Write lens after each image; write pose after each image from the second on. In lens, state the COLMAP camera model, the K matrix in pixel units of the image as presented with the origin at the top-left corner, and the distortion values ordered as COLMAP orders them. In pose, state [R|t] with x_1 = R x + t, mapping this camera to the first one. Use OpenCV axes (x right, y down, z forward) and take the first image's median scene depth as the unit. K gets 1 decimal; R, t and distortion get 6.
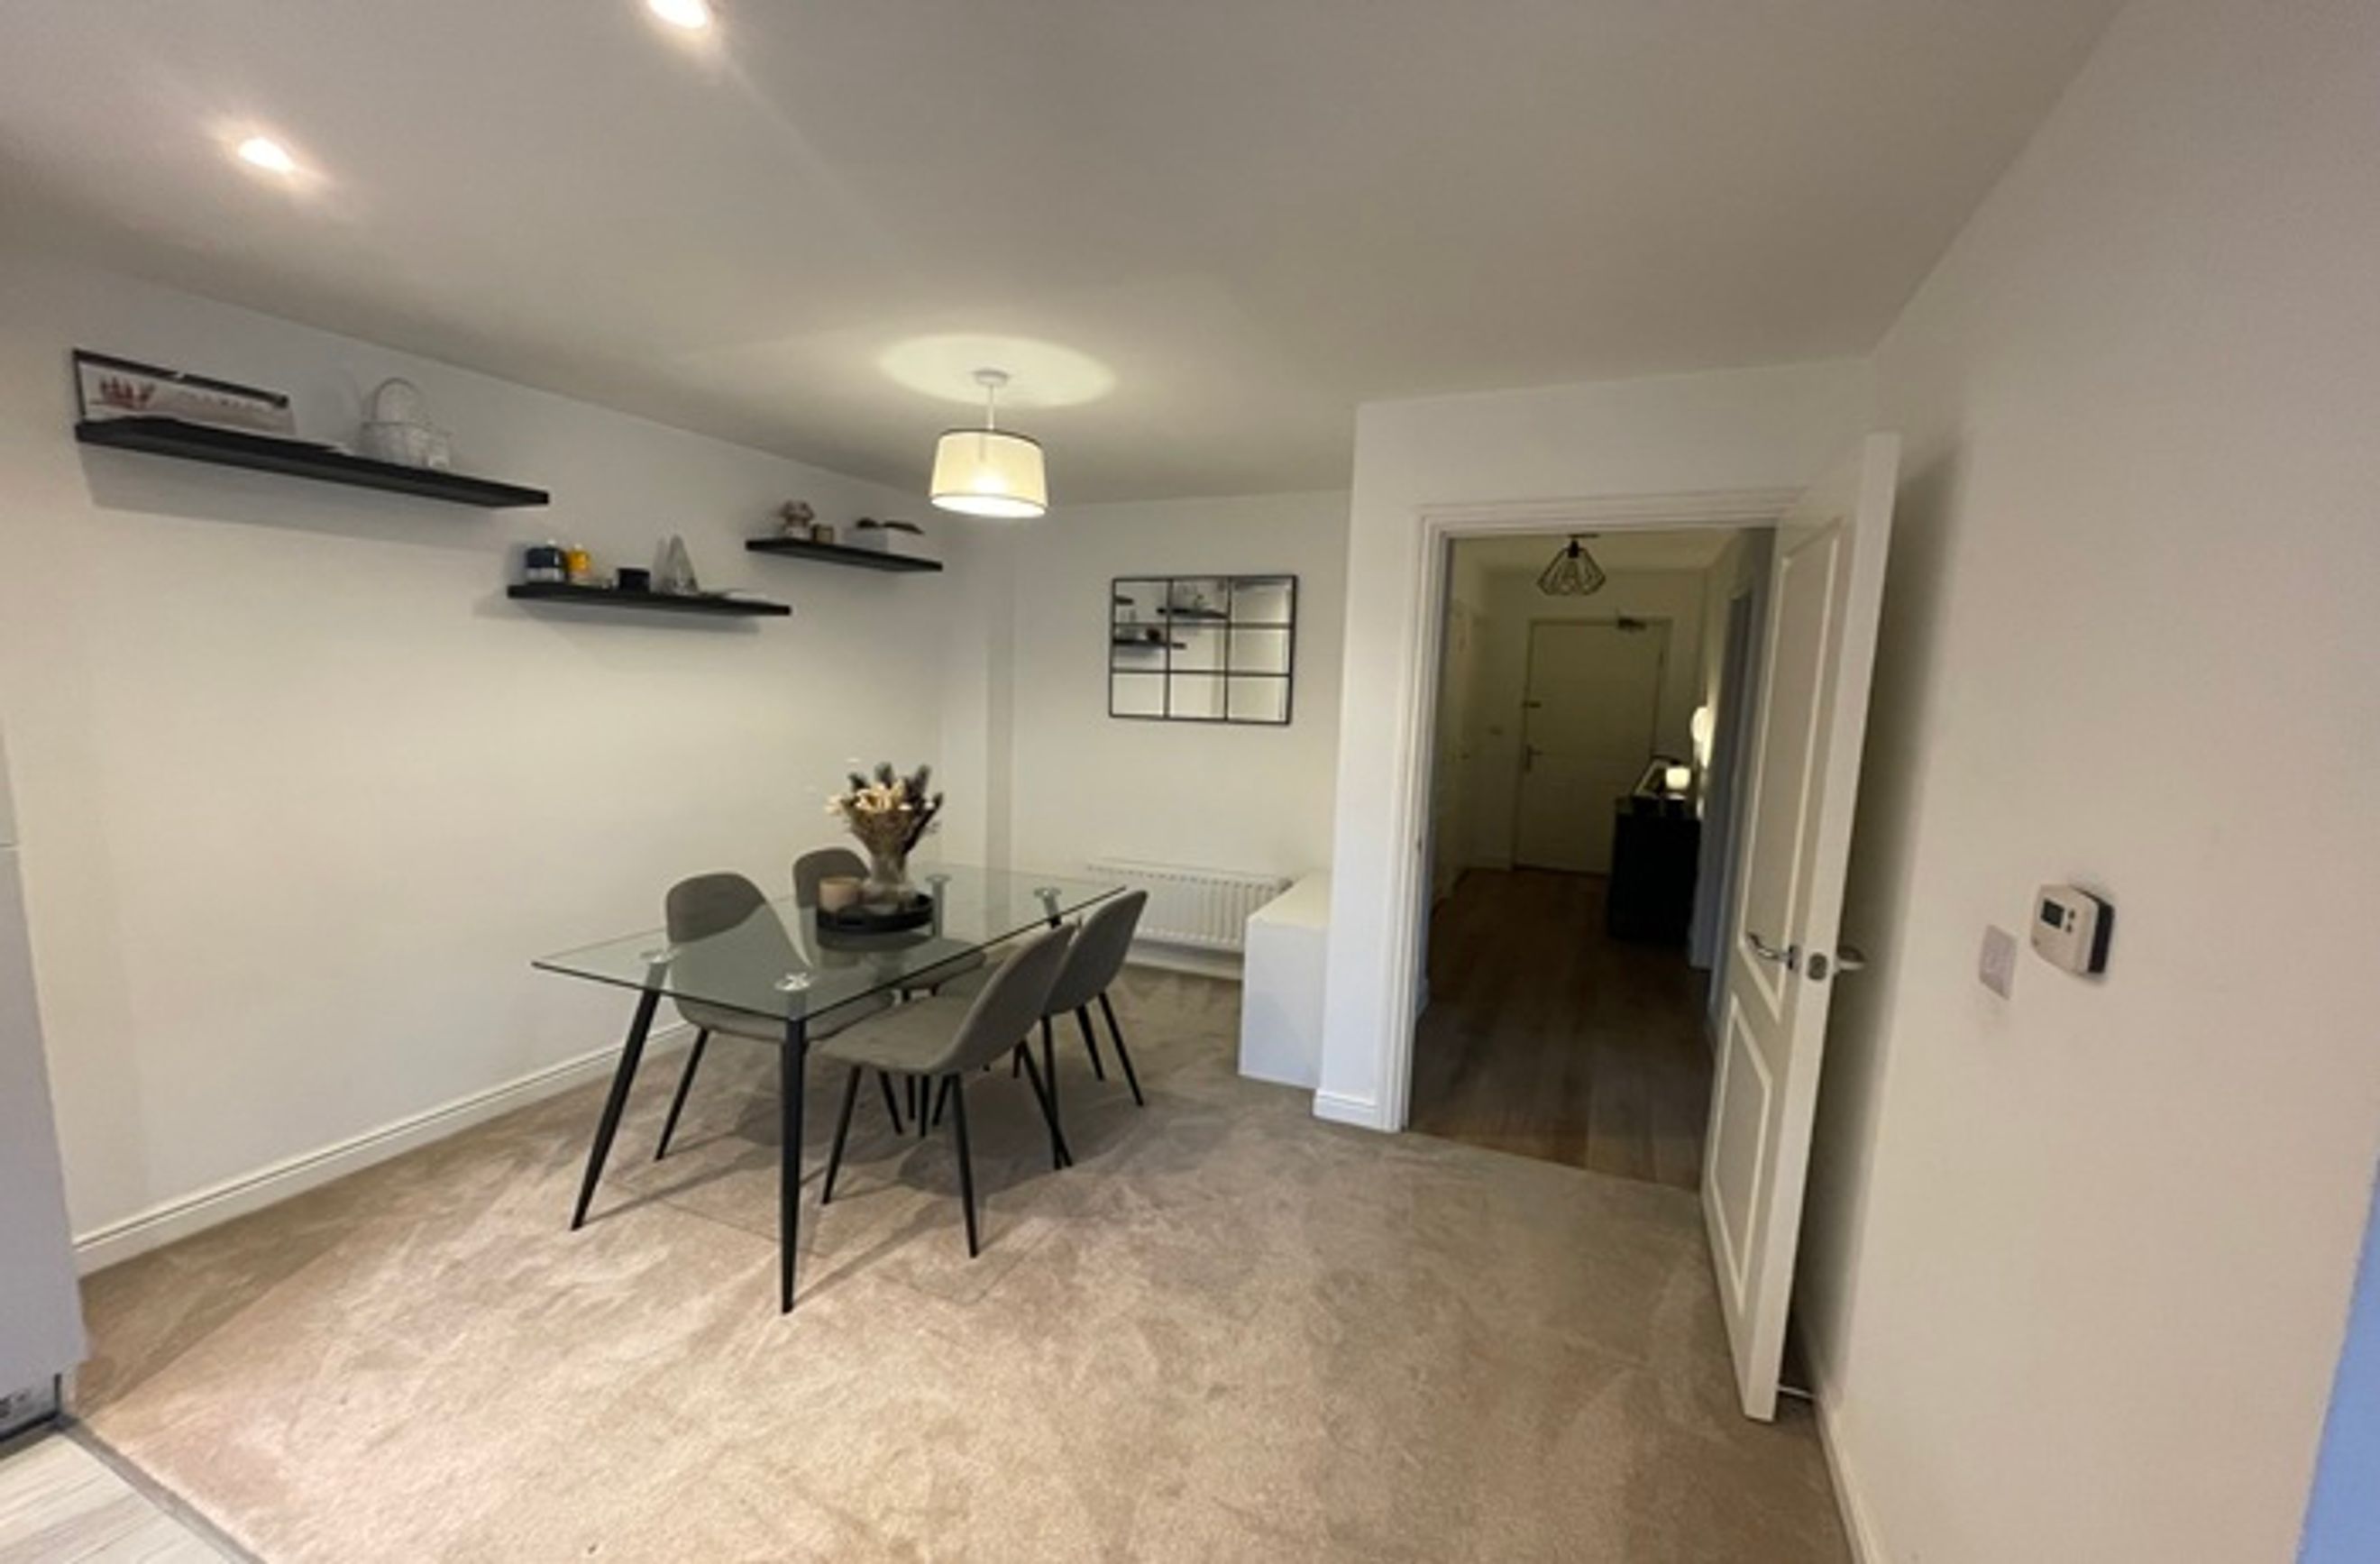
lens RADIAL K [[958.6, 0, 1201.9], [0, 958.6, 785.8], [0, 0, 1]] dist [-0.001416, -0.000828]
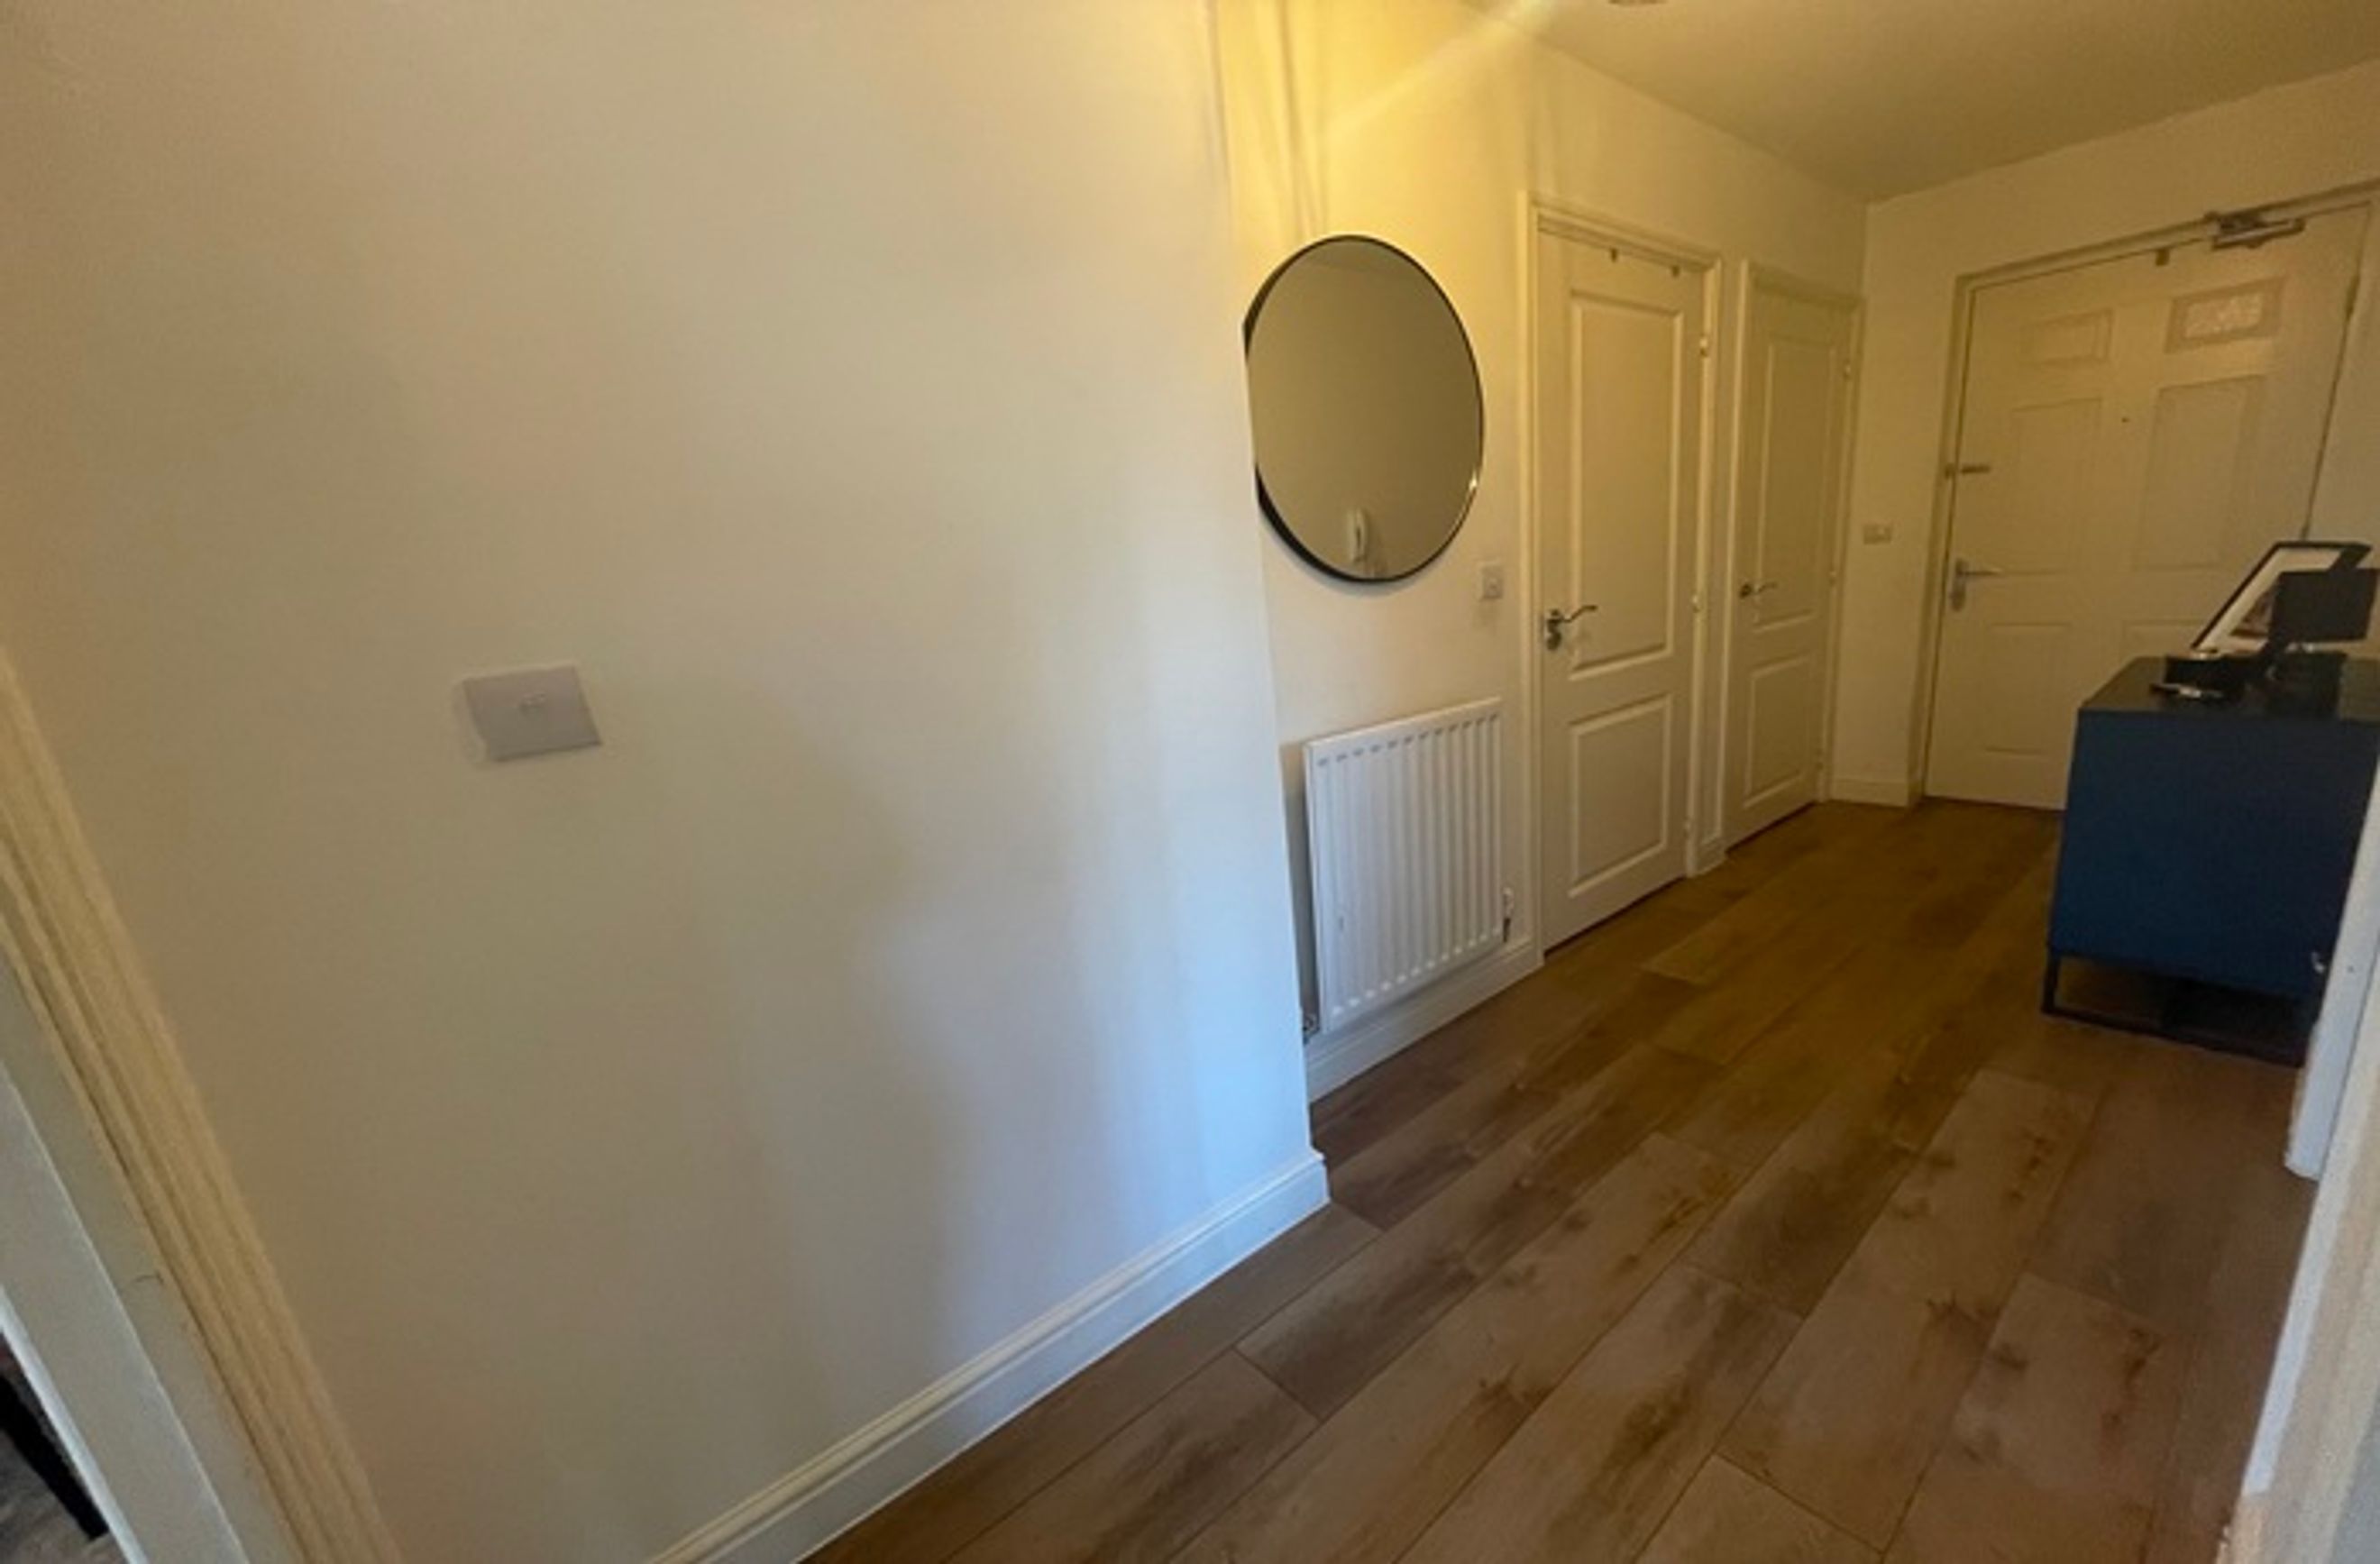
lens RADIAL K [[958.6, 0, 1187.4], [0, 958.6, 815.5], [0, 0, 1]] dist [-0.001416, -0.000828]
pose [[0.878025, 0.015492, -0.478364, 0.238672], [0.056363, 0.989174, 0.135489, -0.000053], [0.475285, -0.145925, 0.867646, 0.386577]]
